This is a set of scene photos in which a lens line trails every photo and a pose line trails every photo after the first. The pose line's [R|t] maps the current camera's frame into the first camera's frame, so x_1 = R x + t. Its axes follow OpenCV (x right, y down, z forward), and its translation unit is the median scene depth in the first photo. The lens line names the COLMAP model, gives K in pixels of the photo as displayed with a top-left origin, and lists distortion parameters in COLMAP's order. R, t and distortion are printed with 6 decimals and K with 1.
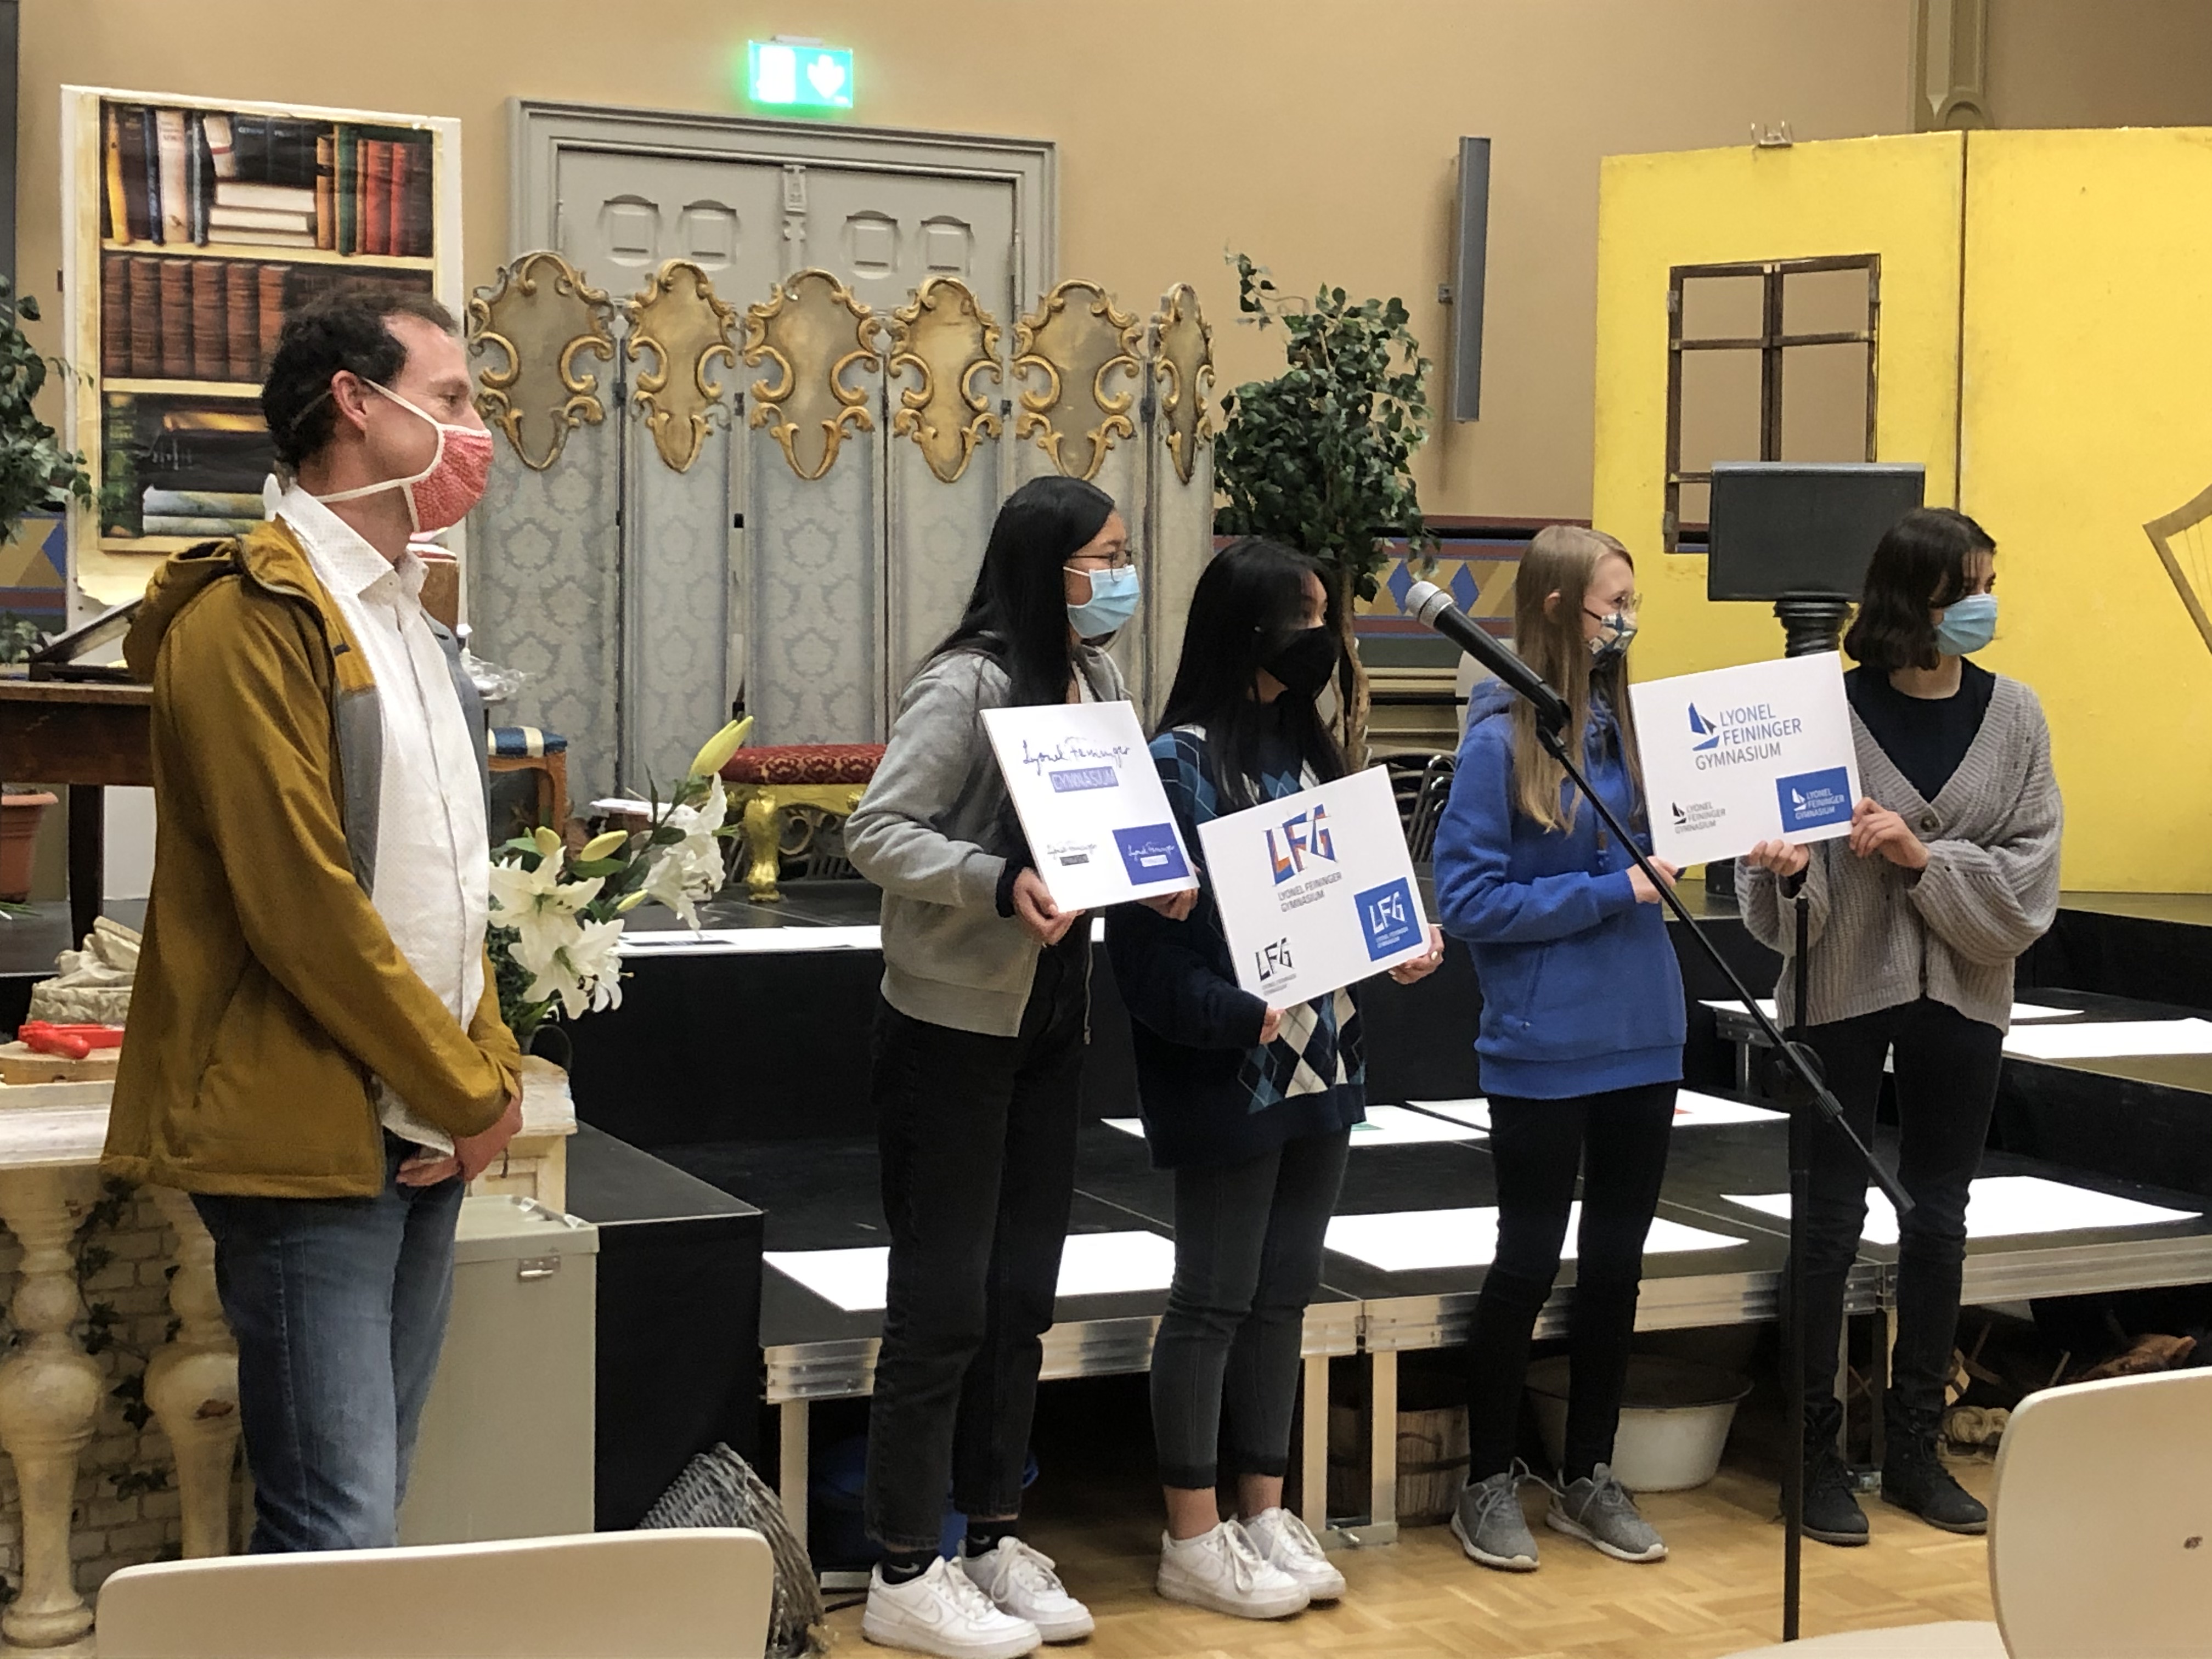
lens RADIAL K [[3356.0, 0, 1106.0], [0, 3356.0, 829.5], [0, 0, 1]] dist [0.013405, -0.781297]
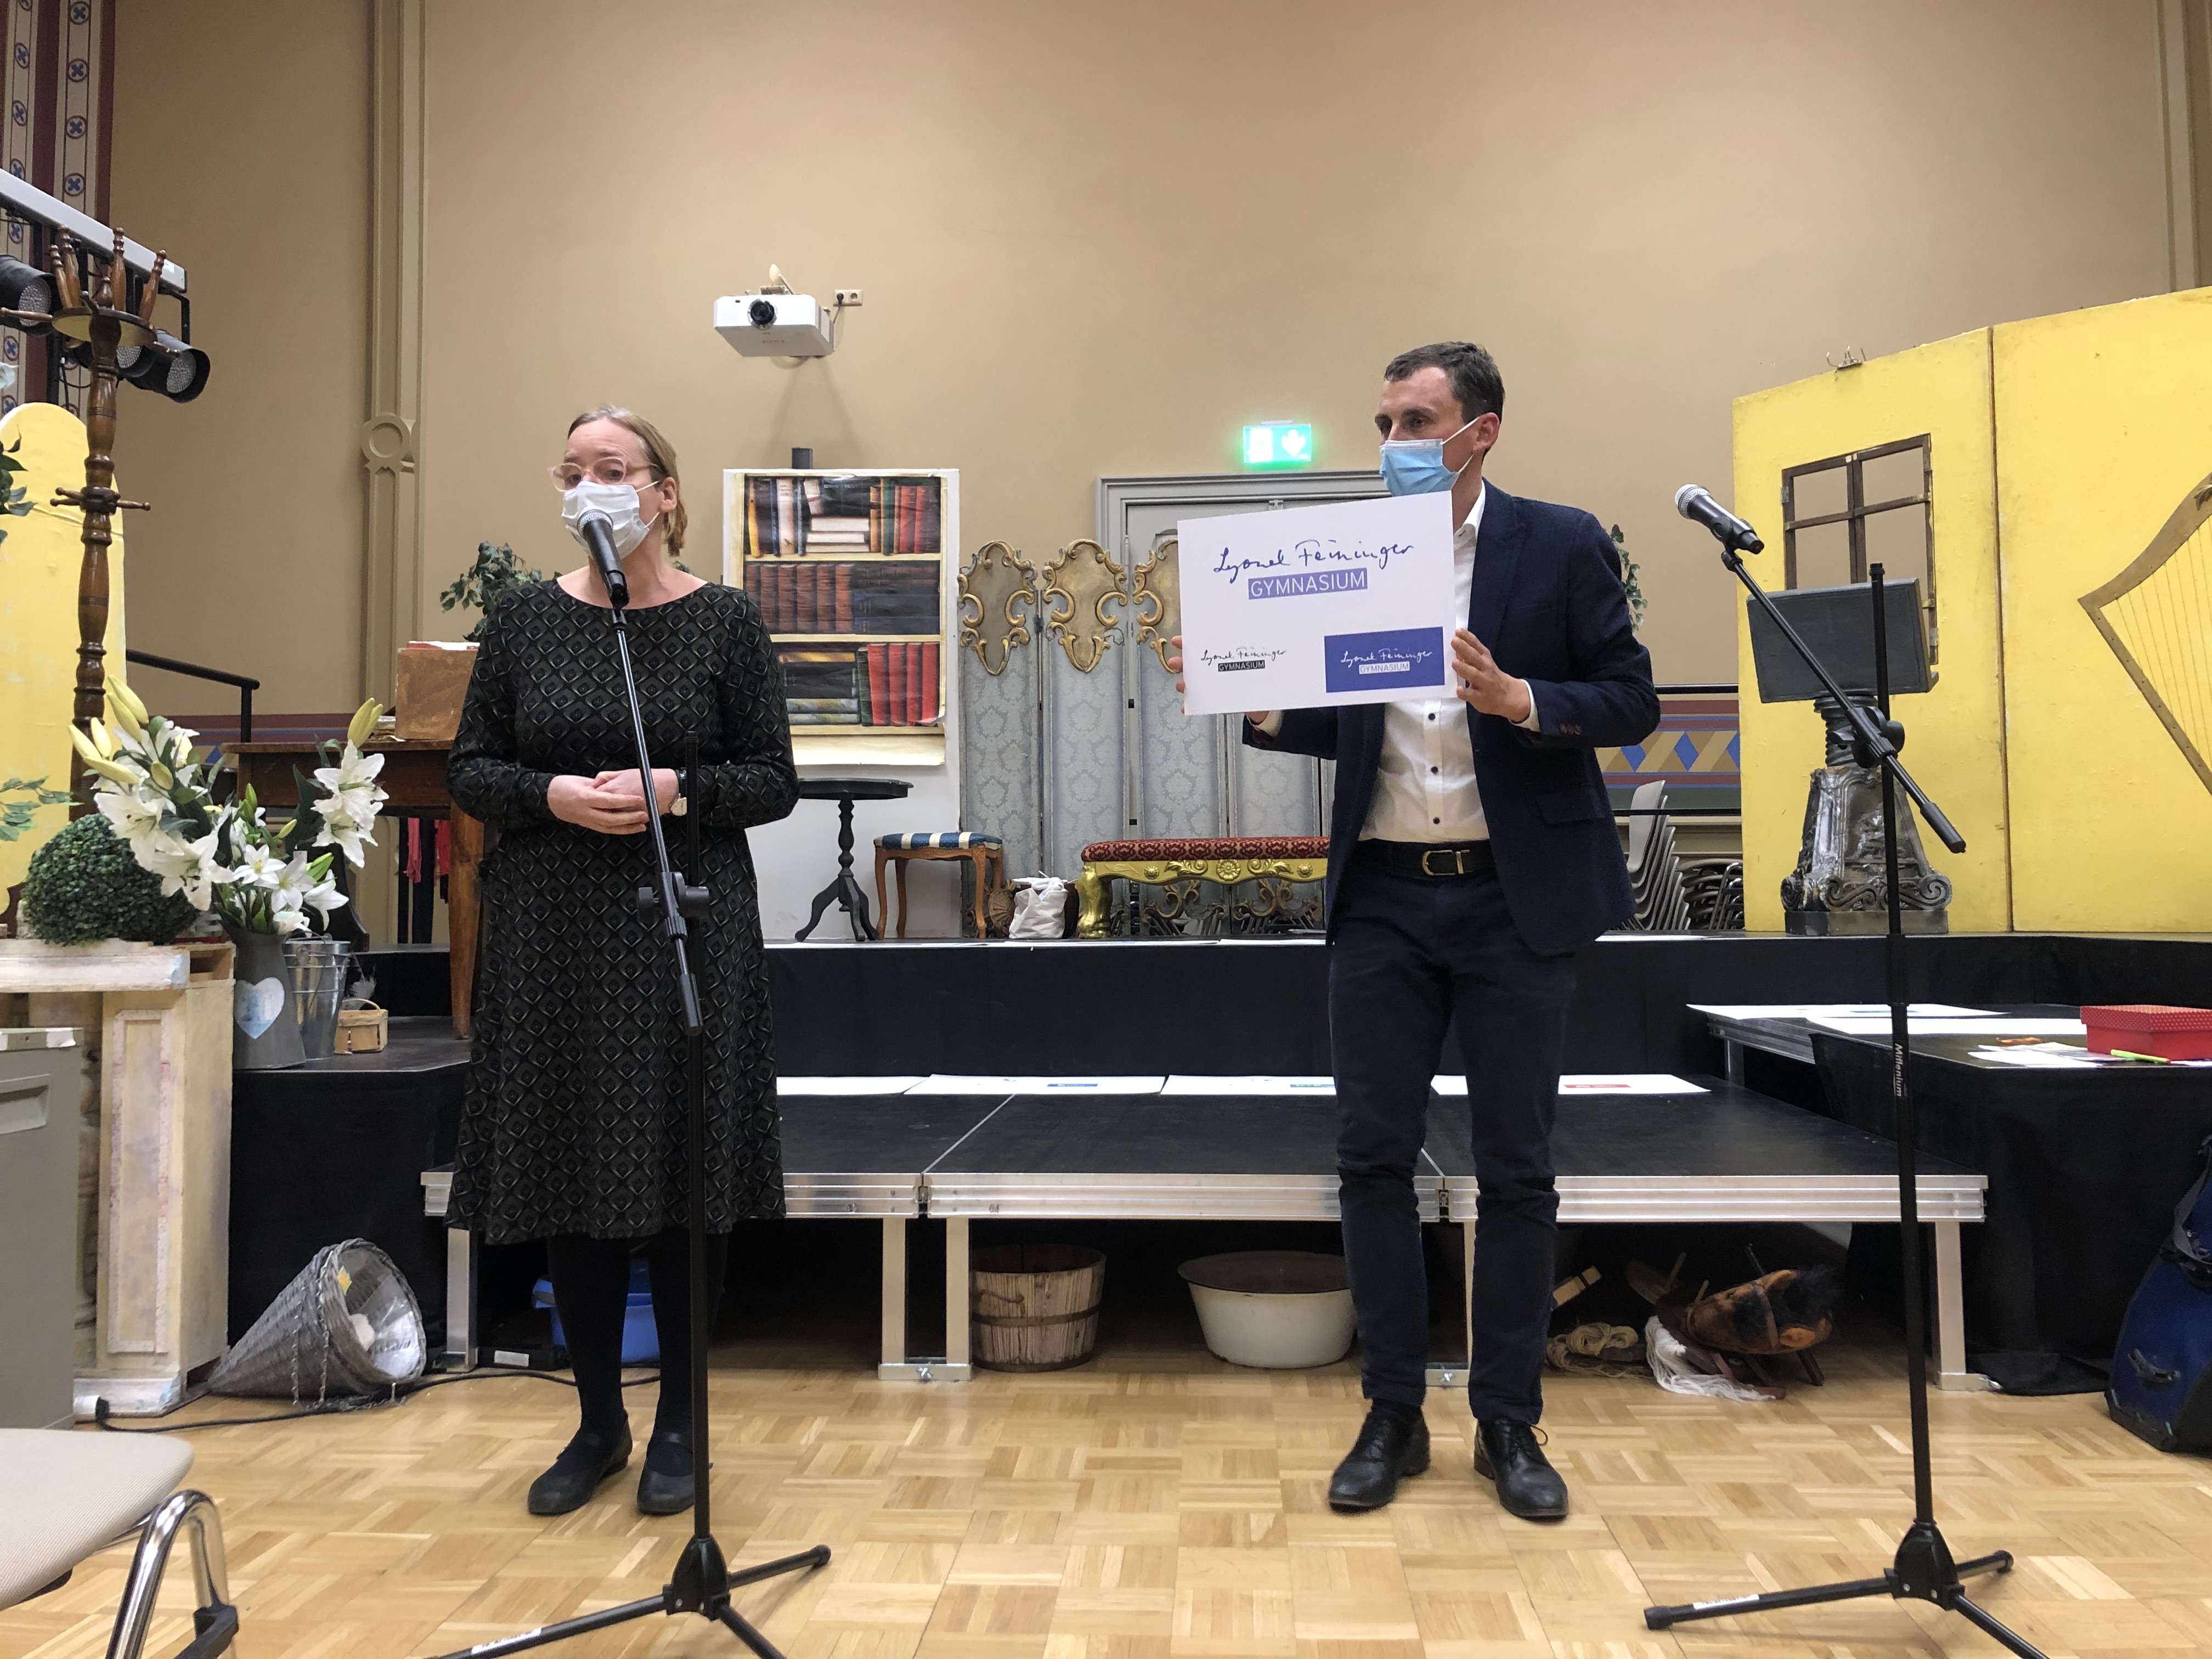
lens RADIAL K [[1769.7, 0, 1106.0], [0, 1769.7, 829.5], [0, 0, 1]] dist [0.004638, -0.199595]
pose [[0.870125, -0.038206, -0.491349, 0.293821], [-0.012560, 0.994948, -0.099606, 0.050841], [0.492672, 0.092841, 0.865249, 0.298106]]
